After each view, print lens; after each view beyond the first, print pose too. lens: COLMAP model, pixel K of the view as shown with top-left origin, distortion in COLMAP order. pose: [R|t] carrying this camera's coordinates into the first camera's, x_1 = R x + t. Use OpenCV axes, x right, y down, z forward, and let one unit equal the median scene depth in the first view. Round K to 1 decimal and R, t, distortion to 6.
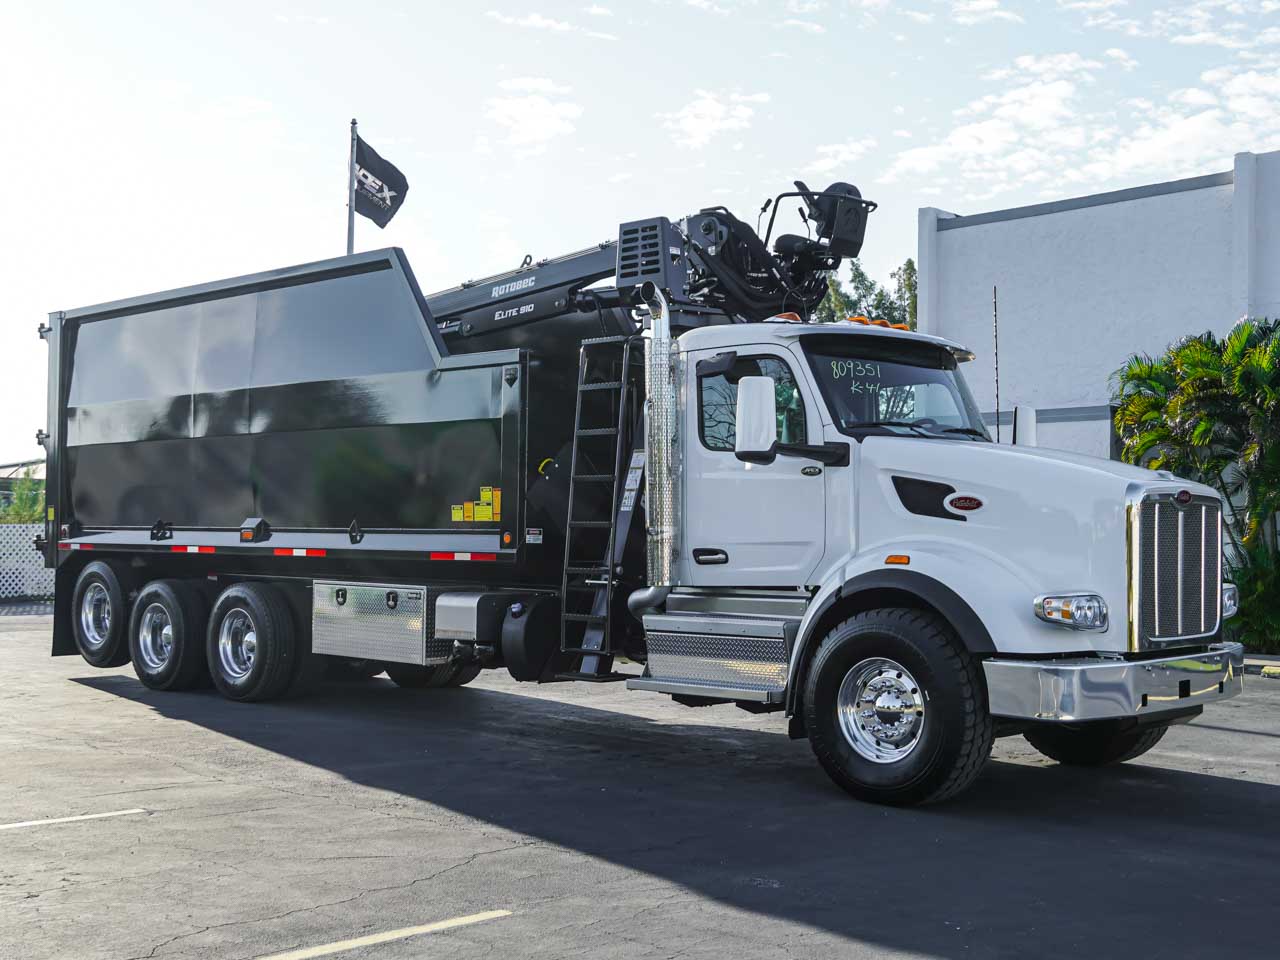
lens RADIAL K [[1533.1, 0, 650.7], [0, 1533.1, 484.9], [0, 0, 1]] dist [-0.039592, 0.000000]
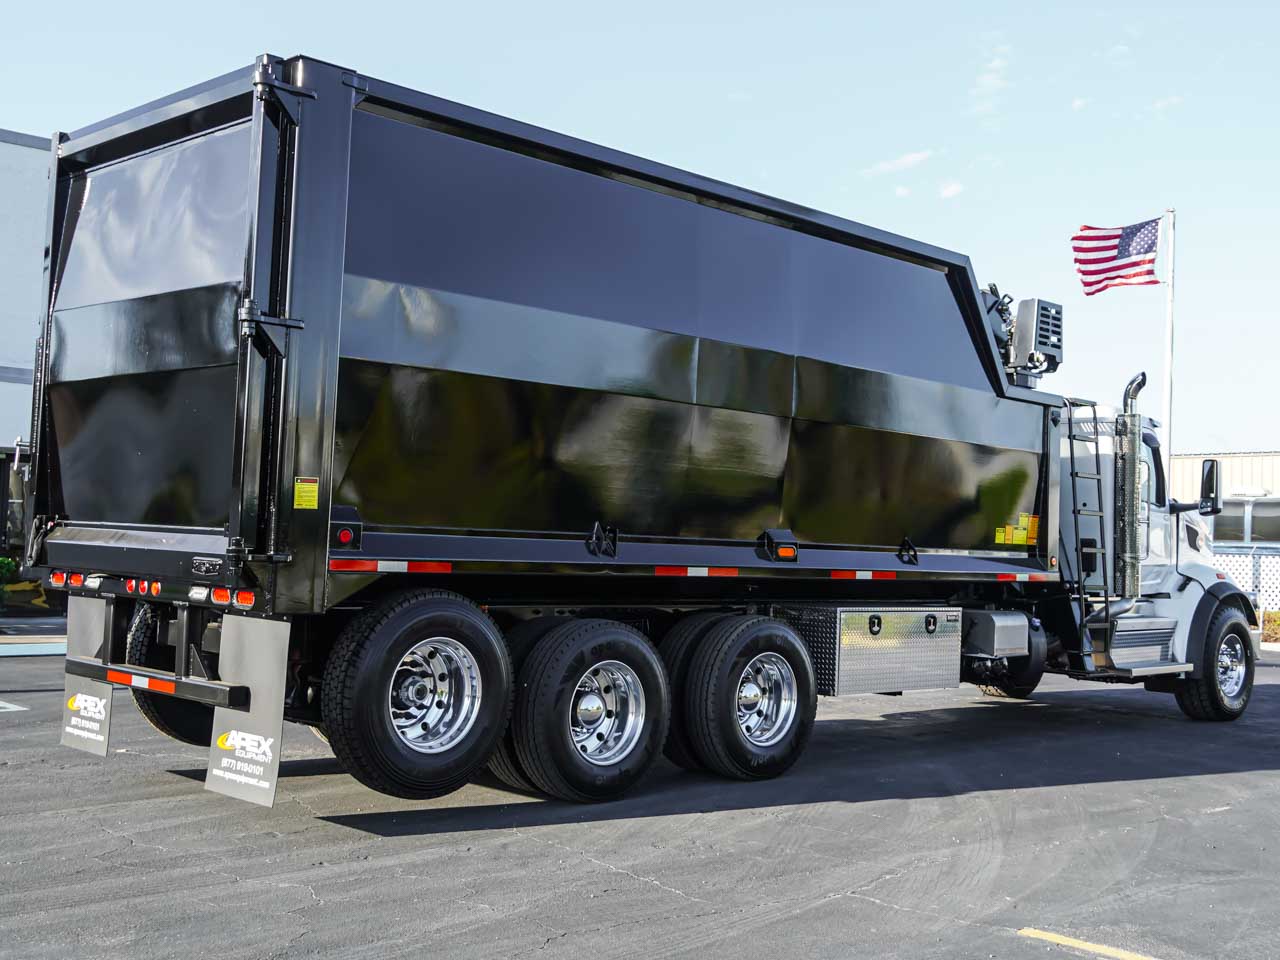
lens RADIAL K [[1418.9, 0, 636.9], [0, 1418.9, 476.2], [0, 0, 1]] dist [0.131713, 0.000000]
pose [[0.029729, 0.032705, 0.999023, -1.188116], [-0.070380, 0.997052, -0.030546, 0.027228], [-0.997077, -0.069403, 0.031943, 1.304304]]
